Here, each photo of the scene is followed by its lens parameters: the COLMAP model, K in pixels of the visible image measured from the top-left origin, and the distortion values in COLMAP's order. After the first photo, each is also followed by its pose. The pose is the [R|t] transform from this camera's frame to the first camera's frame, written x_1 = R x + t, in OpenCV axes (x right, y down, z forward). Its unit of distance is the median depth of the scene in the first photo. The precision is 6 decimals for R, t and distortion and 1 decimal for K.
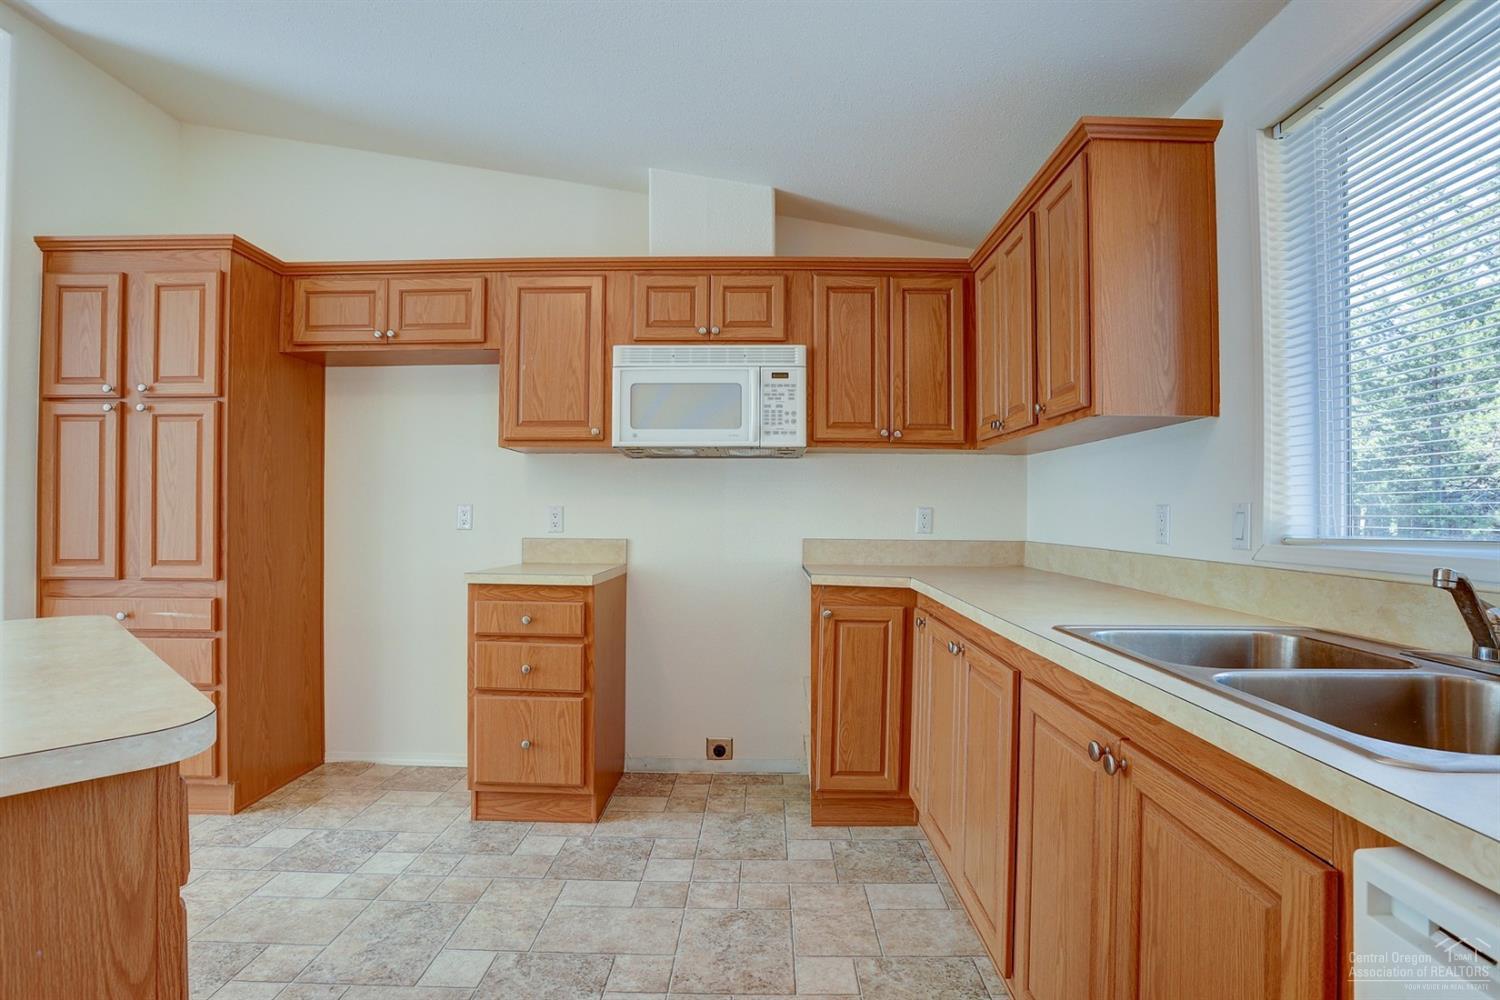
lens RADIAL K [[722.5, 0, 760.3], [0, 722.5, 505.6], [0, 0, 1]] dist [-0.054916, 0.010726]
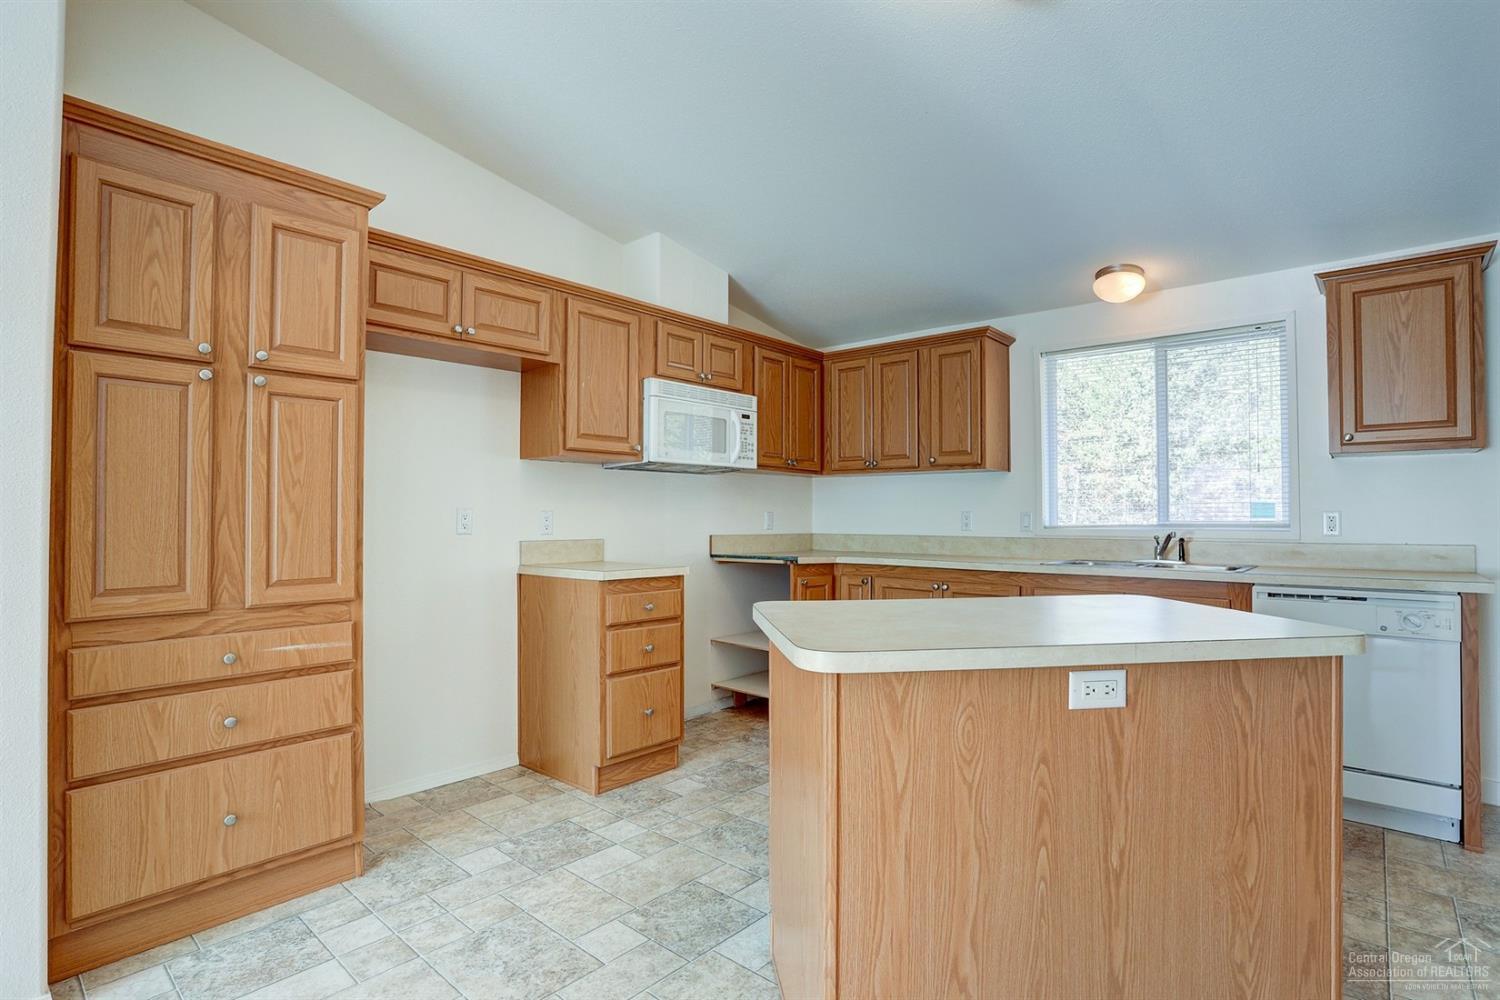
lens RADIAL K [[722.5, 0, 744.4], [0, 722.5, 504.8], [0, 0, 1]] dist [-0.054916, 0.010726]
pose [[0.665910, 0.008087, 0.745989, -1.005831], [-0.007120, 0.999965, -0.004484, -0.005377], [-0.745998, -0.002326, 0.665944, 0.080101]]
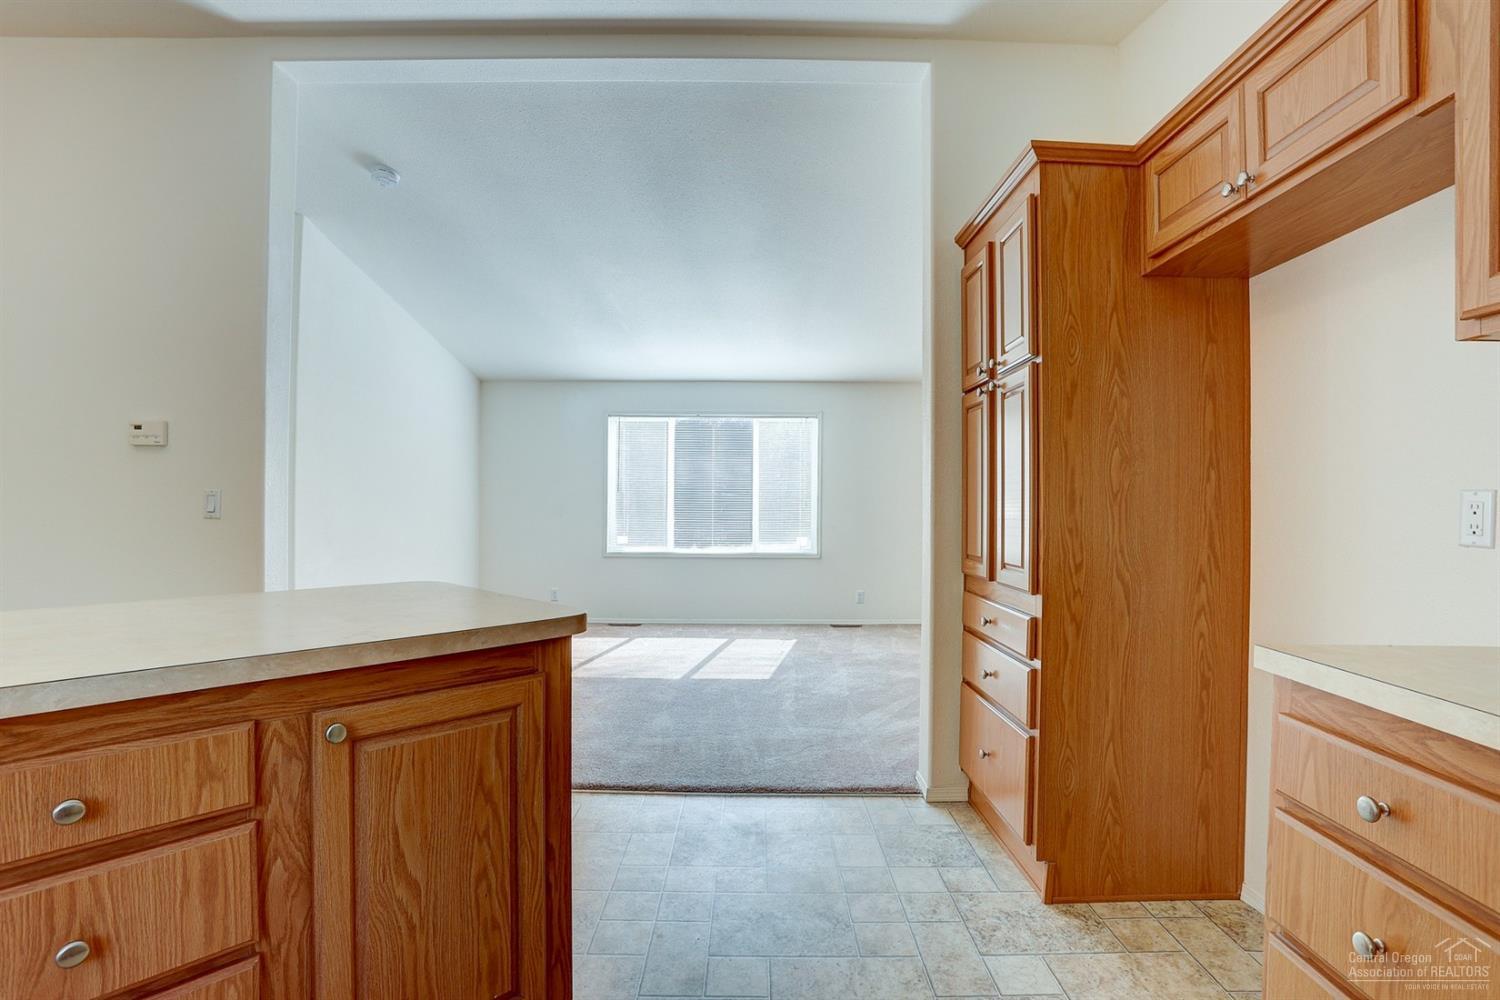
lens RADIAL K [[722.5, 0, 758.7], [0, 722.5, 507.3], [0, 0, 1]] dist [-0.054916, 0.010726]
pose [[0.011504, 0.000434, -0.999934, 0.010702], [0.004037, 0.999992, 0.000480, 0.008007], [0.999926, -0.004042, 0.011502, 0.629915]]
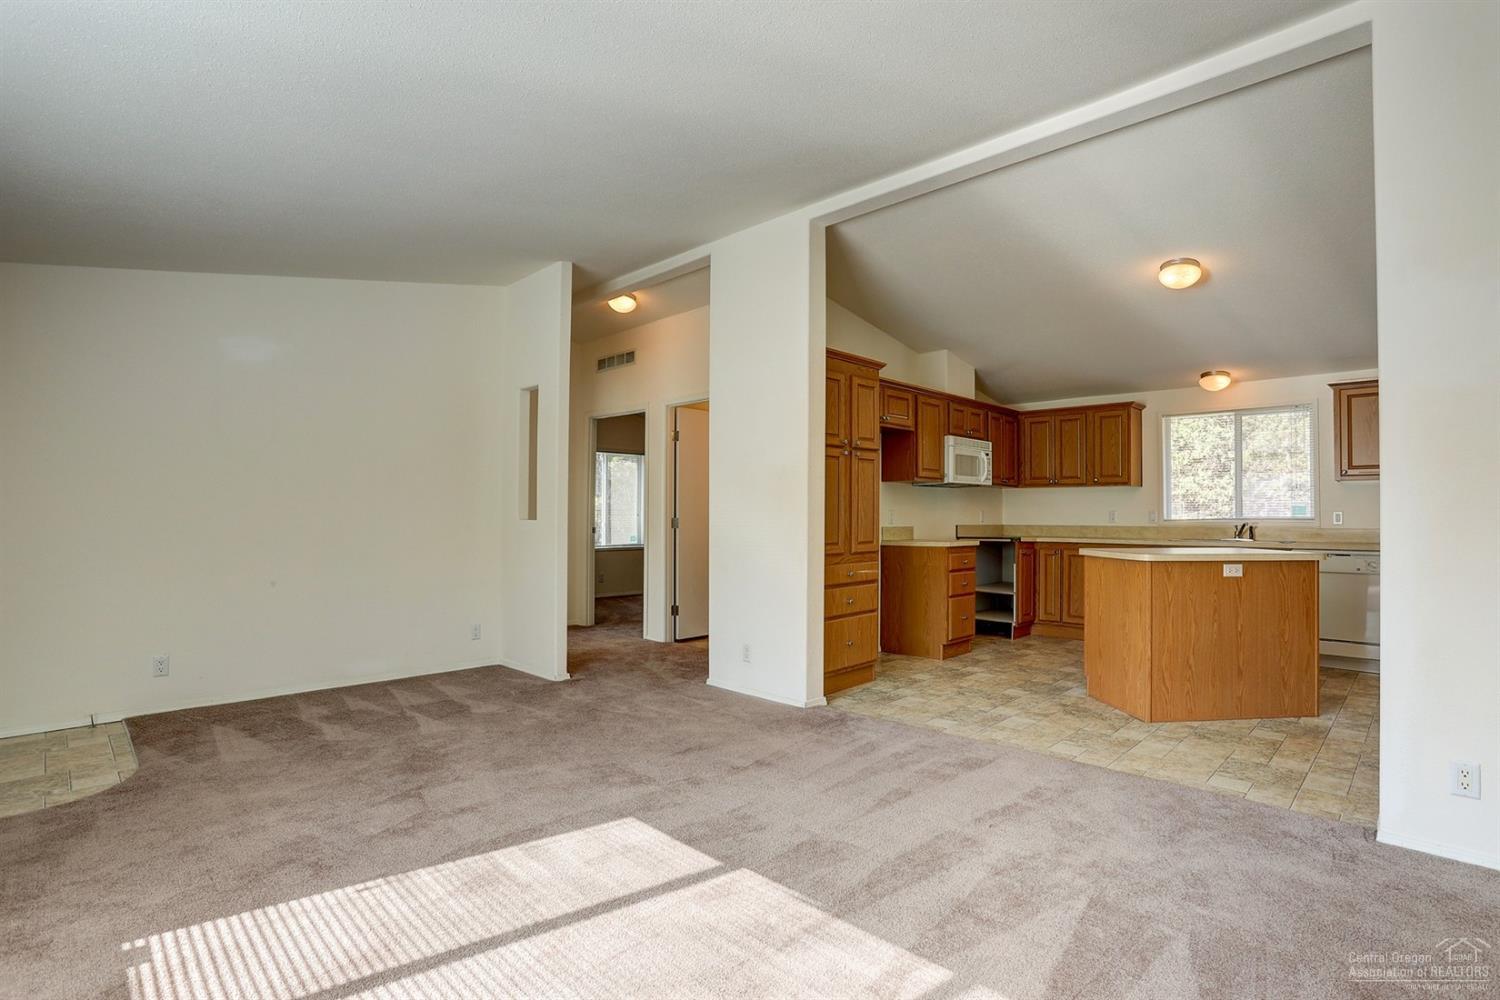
lens RADIAL K [[722.5, 0, 747.2], [0, 722.5, 502.7], [0, 0, 1]] dist [-0.054916, 0.010726]
pose [[0.701106, 0.009644, 0.712992, -2.165631], [-0.008667, 0.999950, -0.005003, -0.006281], [-0.713005, -0.002672, 0.701154, -0.073648]]
